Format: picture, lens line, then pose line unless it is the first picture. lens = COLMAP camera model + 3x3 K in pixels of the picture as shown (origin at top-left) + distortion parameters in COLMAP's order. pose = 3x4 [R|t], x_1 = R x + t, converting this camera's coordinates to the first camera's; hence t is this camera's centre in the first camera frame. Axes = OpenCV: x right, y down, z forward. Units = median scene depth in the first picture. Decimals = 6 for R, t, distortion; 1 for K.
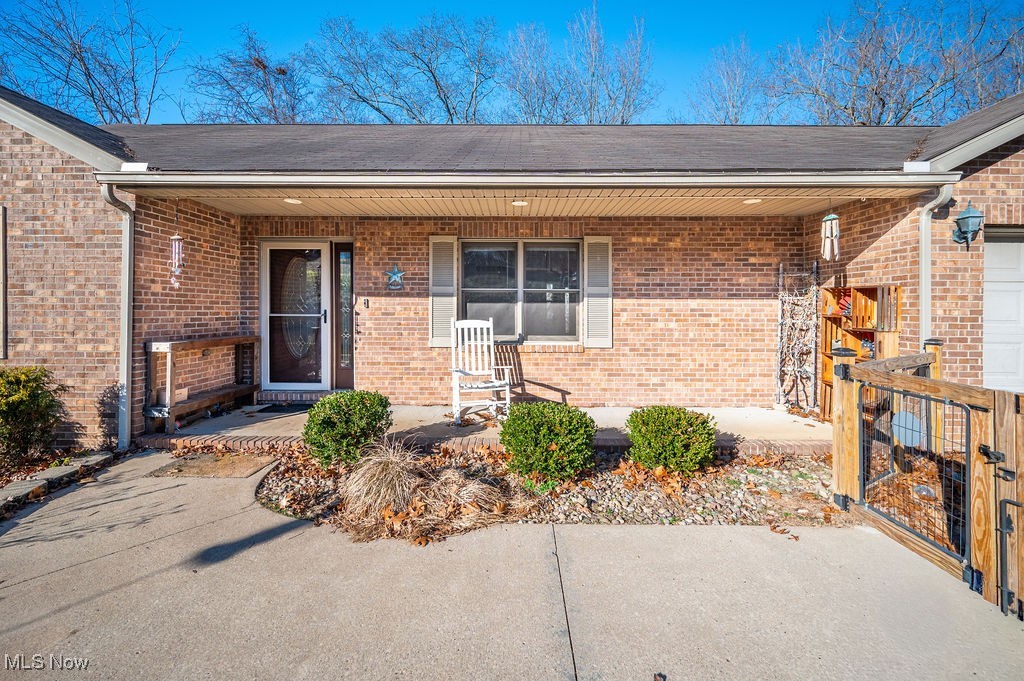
lens RADIAL K [[429.3, 0, 493.2], [0, 429.3, 317.8], [0, 0, 1]] dist [-0.002506, -0.000059]
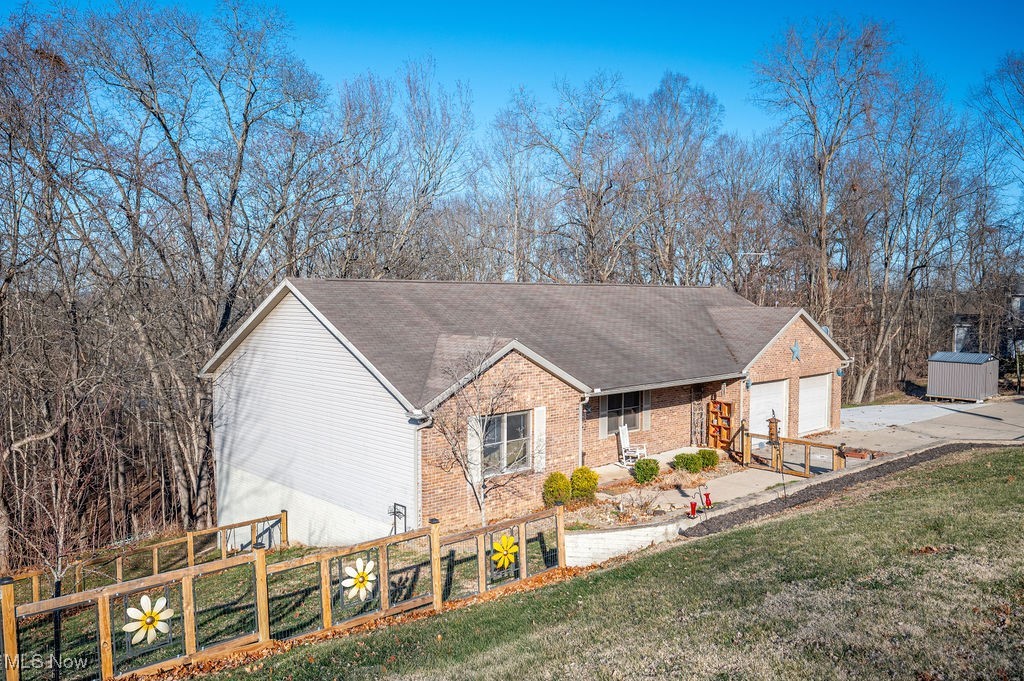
lens RADIAL K [[795.6, 0, 512.0], [0, 795.6, 340.5], [0, 0, 1]] dist [0.001768, 0.000247]
pose [[0.702956, -0.036314, 0.710306, -4.315158], [0.011110, 0.999135, 0.040085, -0.781776], [-0.711147, -0.020286, 0.702751, -1.964477]]
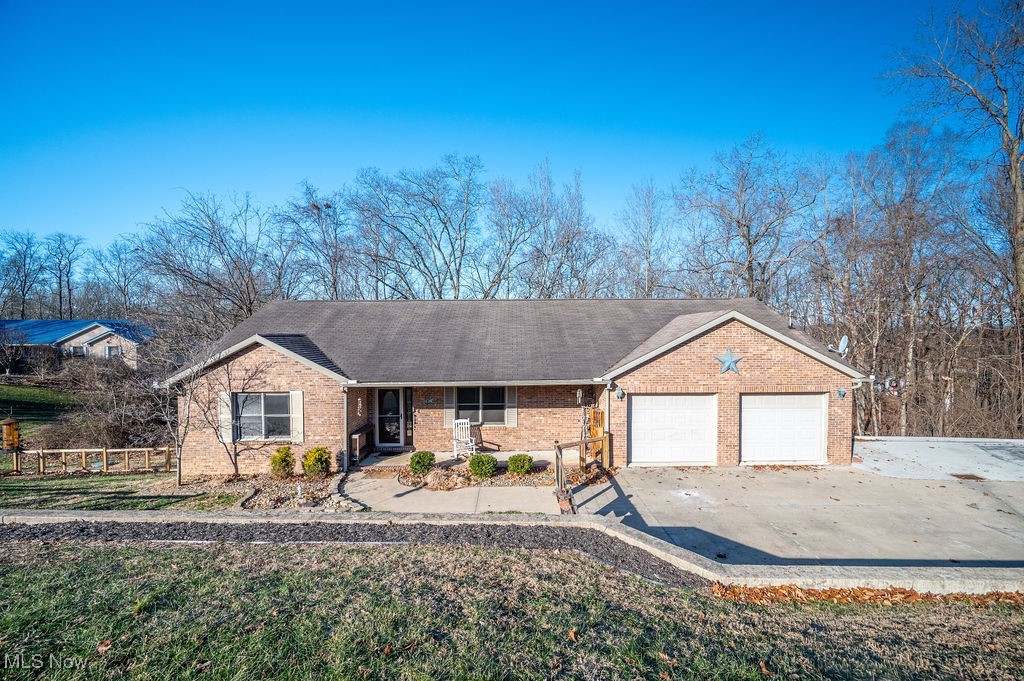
lens RADIAL K [[440.3, 0, 512.0], [0, 440.3, 340.5], [0, 0, 1]] dist [-0.001316, -0.000050]
pose [[0.998680, -0.005259, 0.051097, 0.150312], [0.004542, 0.999890, 0.014142, -0.612731], [-0.051166, -0.013891, 0.998594, -2.013927]]
